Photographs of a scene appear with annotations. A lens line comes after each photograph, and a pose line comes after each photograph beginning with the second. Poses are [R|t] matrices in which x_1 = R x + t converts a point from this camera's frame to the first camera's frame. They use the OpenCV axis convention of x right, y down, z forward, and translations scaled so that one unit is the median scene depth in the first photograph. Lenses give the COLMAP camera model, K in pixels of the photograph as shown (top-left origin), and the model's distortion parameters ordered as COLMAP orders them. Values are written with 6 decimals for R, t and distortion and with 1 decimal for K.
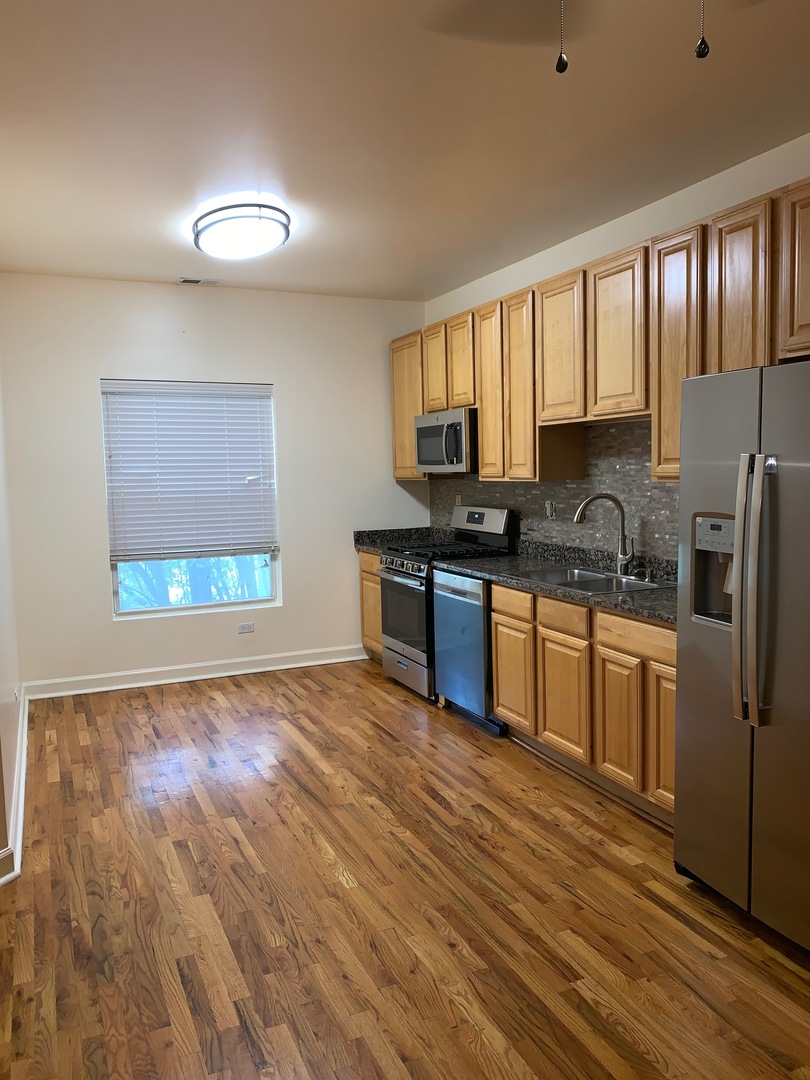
lens RADIAL K [[835.7, 0, 407.0], [0, 835.7, 541.0], [0, 0, 1]] dist [-0.002774, 0.002831]
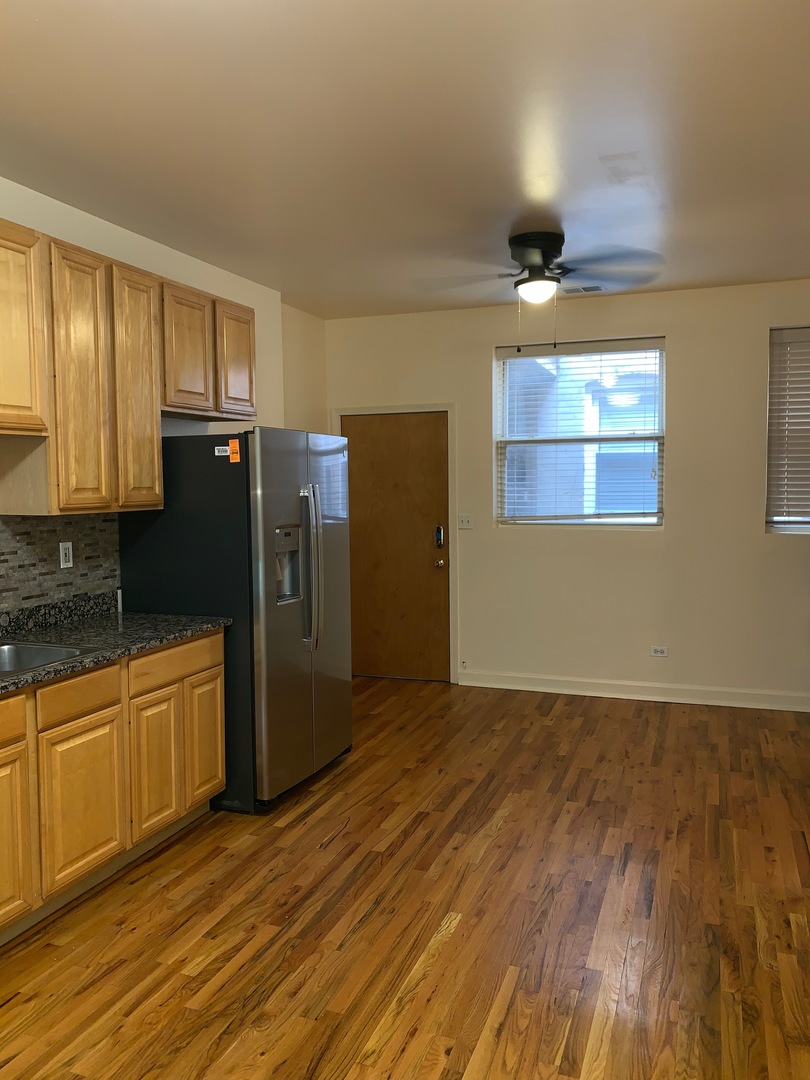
lens RADIAL K [[835.7, 0, 406.3], [0, 835.7, 536.1], [0, 0, 1]] dist [-0.002774, 0.002831]
pose [[-0.716127, -0.019135, 0.697708, -0.714292], [0.087639, 0.989248, 0.117083, -0.149125], [-0.692446, 0.144993, -0.706750, 1.701969]]
